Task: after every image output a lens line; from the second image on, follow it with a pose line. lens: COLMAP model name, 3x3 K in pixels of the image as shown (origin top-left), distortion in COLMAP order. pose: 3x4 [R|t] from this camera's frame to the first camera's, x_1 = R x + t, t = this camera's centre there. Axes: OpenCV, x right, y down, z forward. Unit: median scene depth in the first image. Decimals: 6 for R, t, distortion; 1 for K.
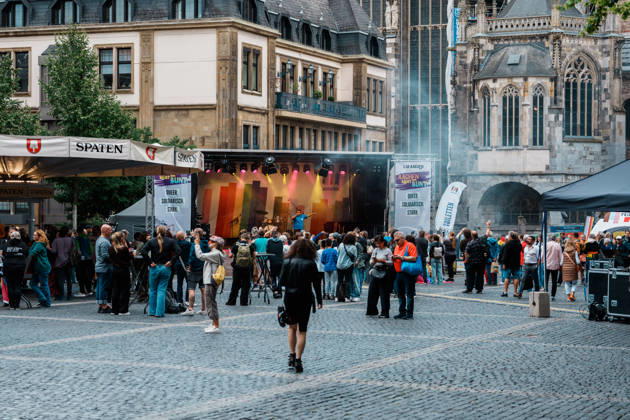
lens RADIAL K [[1280.6, 0, 315.0], [0, 1280.6, 210.0], [0, 0, 1]] dist [0.004345, -0.031697]
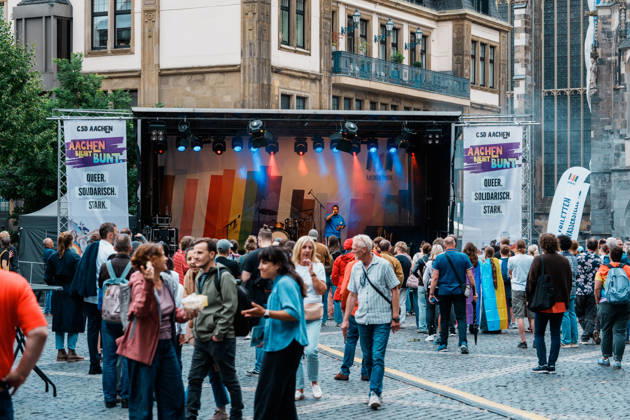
lens RADIAL K [[1280.6, 0, 315.0], [0, 1280.6, 210.0], [0, 0, 1]] dist [0.004345, -0.031697]
pose [[0.992328, -0.003709, -0.123575, 0.043716], [0.002402, 0.999940, -0.010722, 0.005495], [0.123607, 0.010343, 0.992277, 0.246524]]
